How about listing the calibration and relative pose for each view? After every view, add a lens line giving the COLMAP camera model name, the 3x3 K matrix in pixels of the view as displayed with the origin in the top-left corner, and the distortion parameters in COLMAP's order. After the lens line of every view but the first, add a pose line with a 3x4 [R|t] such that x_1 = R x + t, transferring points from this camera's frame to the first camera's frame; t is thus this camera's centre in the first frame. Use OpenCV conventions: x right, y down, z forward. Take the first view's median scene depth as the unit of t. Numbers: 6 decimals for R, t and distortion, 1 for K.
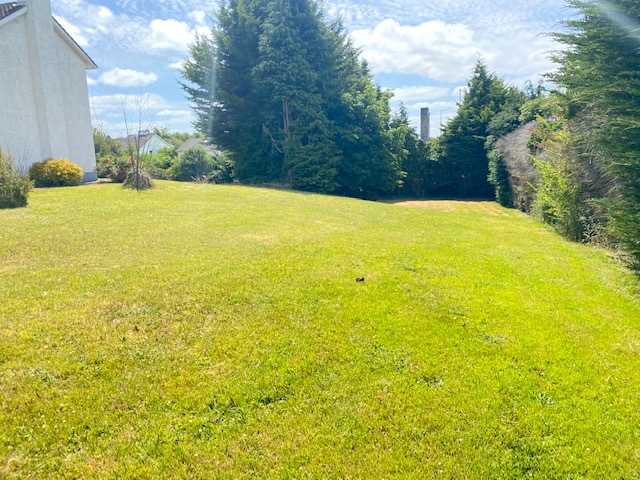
lens RADIAL K [[495.9, 0, 320.0], [0, 495.9, 240.0], [0, 0, 1]] dist [0.024492, -0.001116]
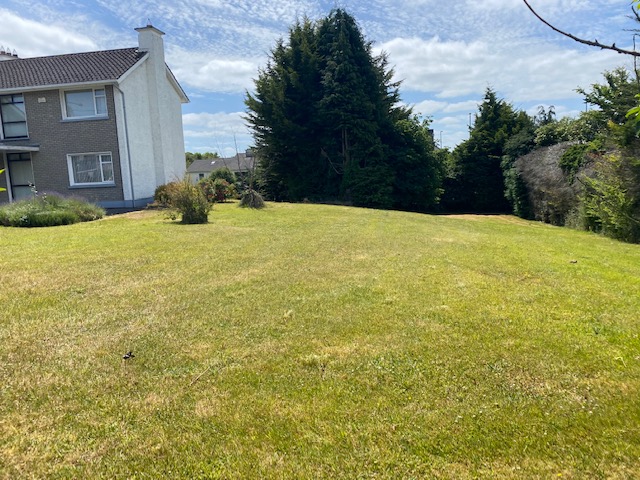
lens RADIAL K [[495.9, 0, 320.0], [0, 495.9, 240.0], [0, 0, 1]] dist [0.024492, -0.001116]
pose [[0.998372, -0.018718, 0.053881, -0.152721], [0.020596, 0.999192, -0.034523, 0.008647], [-0.053191, 0.035577, 0.997950, -0.087796]]
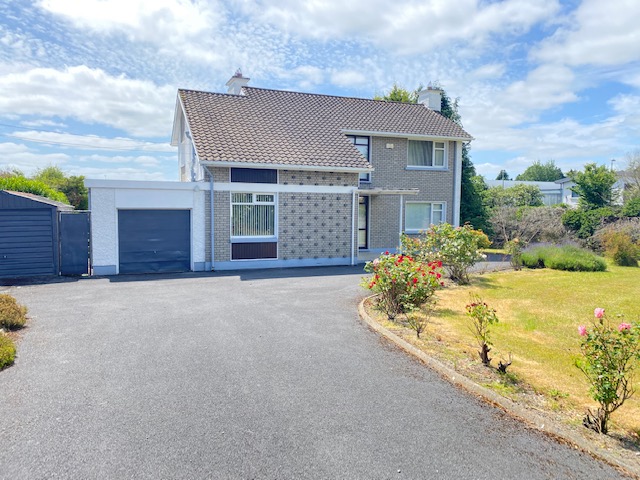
lens RADIAL K [[495.9, 0, 320.0], [0, 495.9, 240.0], [0, 0, 1]] dist [0.024492, -0.001116]
pose [[0.806270, 0.000682, 0.591547, -0.913638], [0.064142, 0.994002, -0.088572, -0.029649], [-0.588060, 0.109356, 0.801390, 0.121090]]
